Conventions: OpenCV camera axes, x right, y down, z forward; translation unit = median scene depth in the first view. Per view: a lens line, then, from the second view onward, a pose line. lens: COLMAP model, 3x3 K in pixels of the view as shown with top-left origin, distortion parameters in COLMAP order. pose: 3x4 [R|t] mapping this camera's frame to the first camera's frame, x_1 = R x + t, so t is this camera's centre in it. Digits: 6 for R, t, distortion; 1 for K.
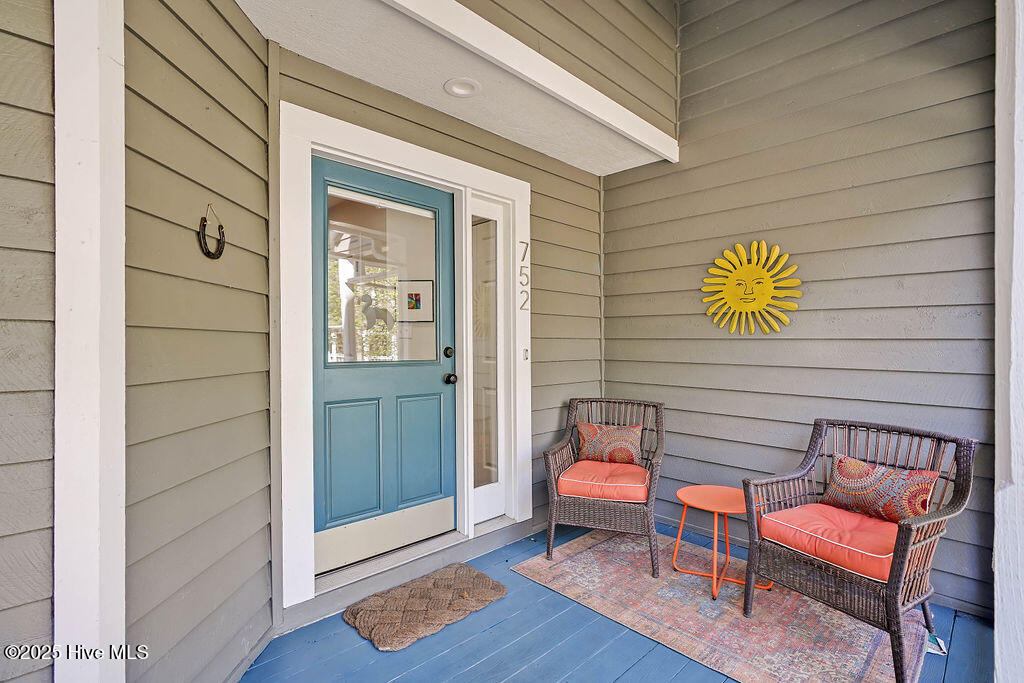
lens RADIAL K [[481.6, 0, 513.9], [0, 481.6, 340.4], [0, 0, 1]] dist [0.005082, 0.001065]
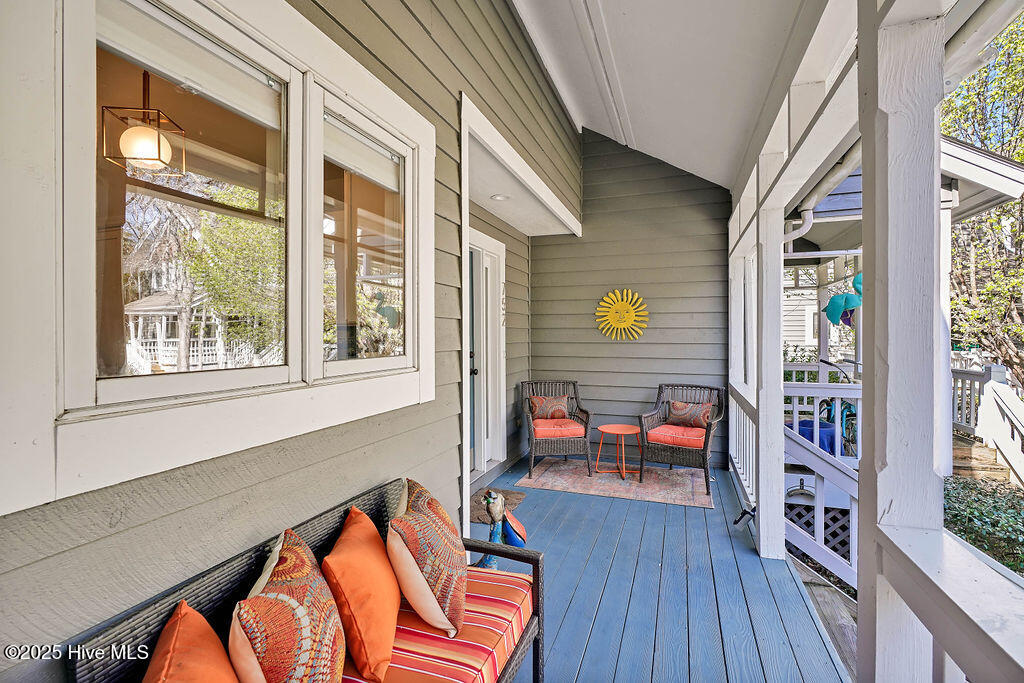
lens RADIAL K [[481.6, 0, 512.2], [0, 481.6, 337.3], [0, 0, 1]] dist [0.005082, 0.001065]
pose [[0.894442, -0.010205, 0.447068, -0.694113], [0.003290, 0.999863, 0.016241, -0.055993], [-0.447172, -0.013056, 0.894353, -0.431169]]
